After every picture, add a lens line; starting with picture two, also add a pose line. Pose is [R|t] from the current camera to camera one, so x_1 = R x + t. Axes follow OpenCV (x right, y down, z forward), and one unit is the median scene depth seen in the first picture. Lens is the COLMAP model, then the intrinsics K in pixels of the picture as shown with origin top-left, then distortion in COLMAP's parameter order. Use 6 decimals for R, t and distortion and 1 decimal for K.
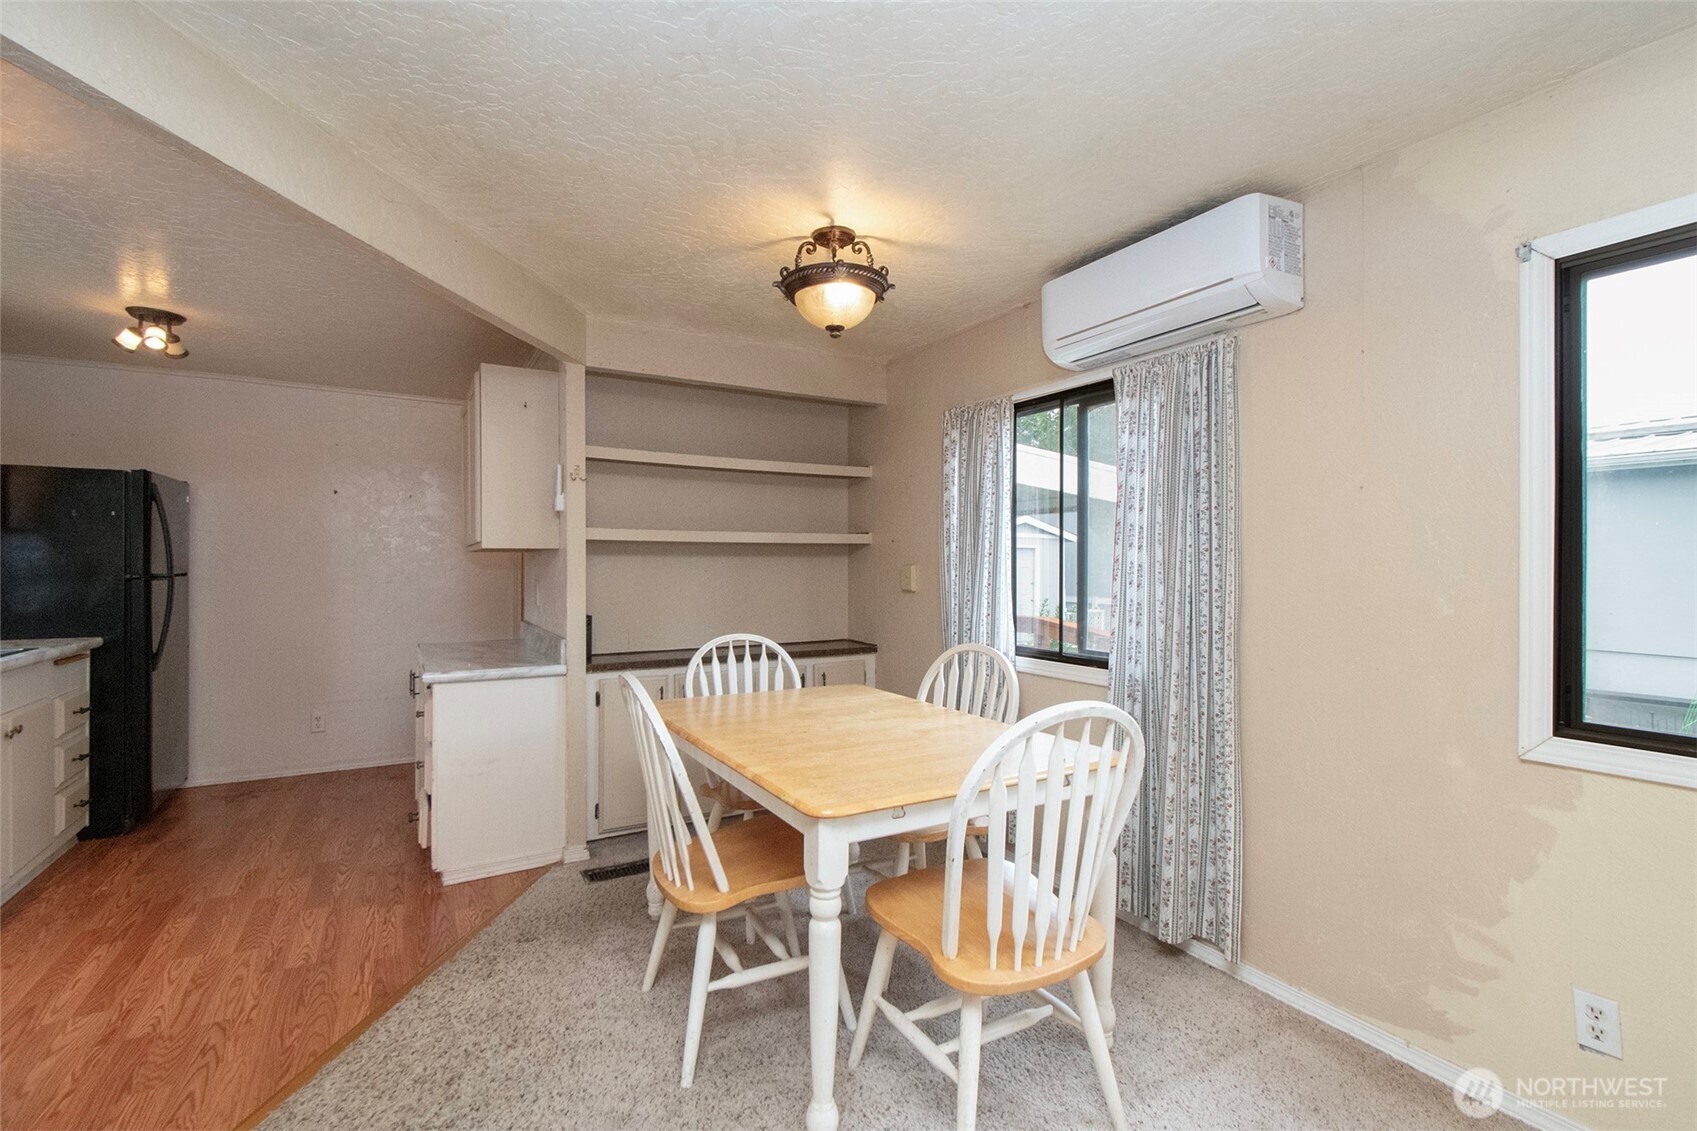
lens RADIAL K [[764.8, 0, 826.2], [0, 764.8, 559.0], [0, 0, 1]] dist [0.005126, -0.000019]
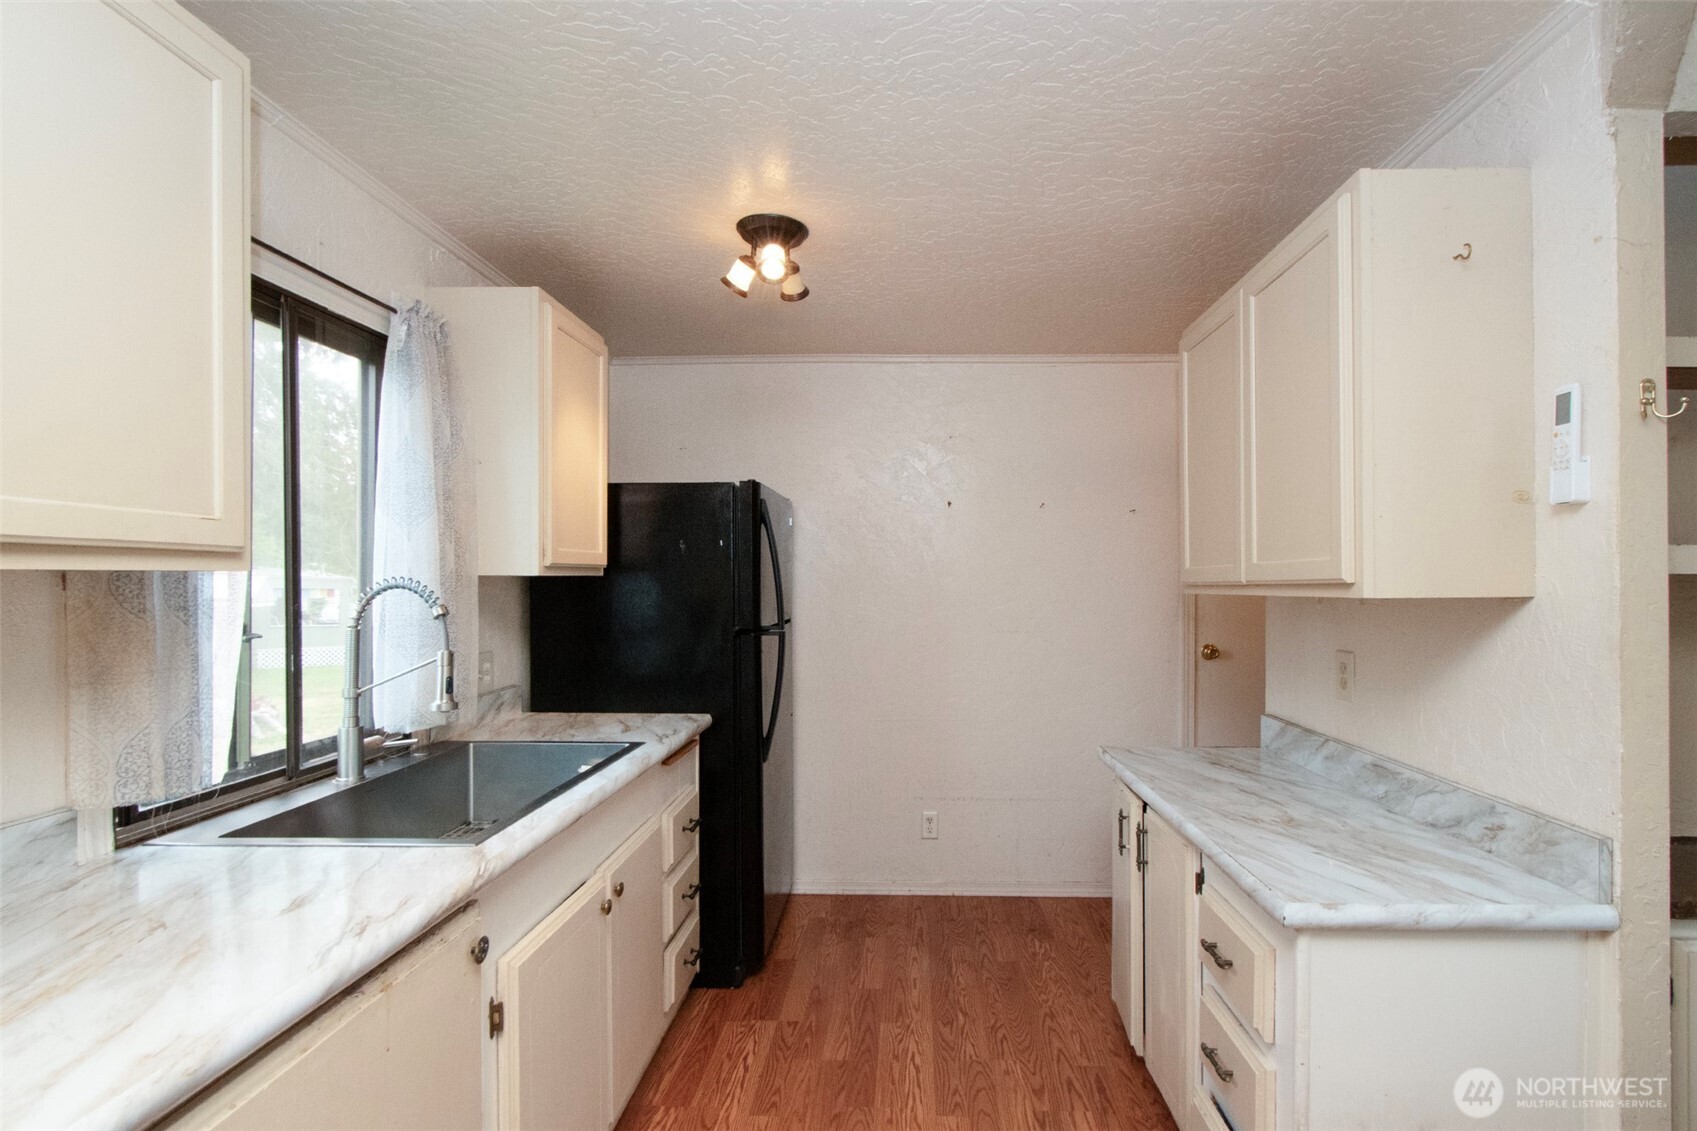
lens RADIAL K [[809.2, 0, 853.2], [0, 809.2, 574.8], [0, 0, 1]] dist [0.002209, 0.000916]
pose [[0.840062, -0.005916, -0.542459, -0.416112], [0.005777, 0.999981, -0.001959, -0.027850], [0.542460, -0.001488, 0.840080, 0.432545]]
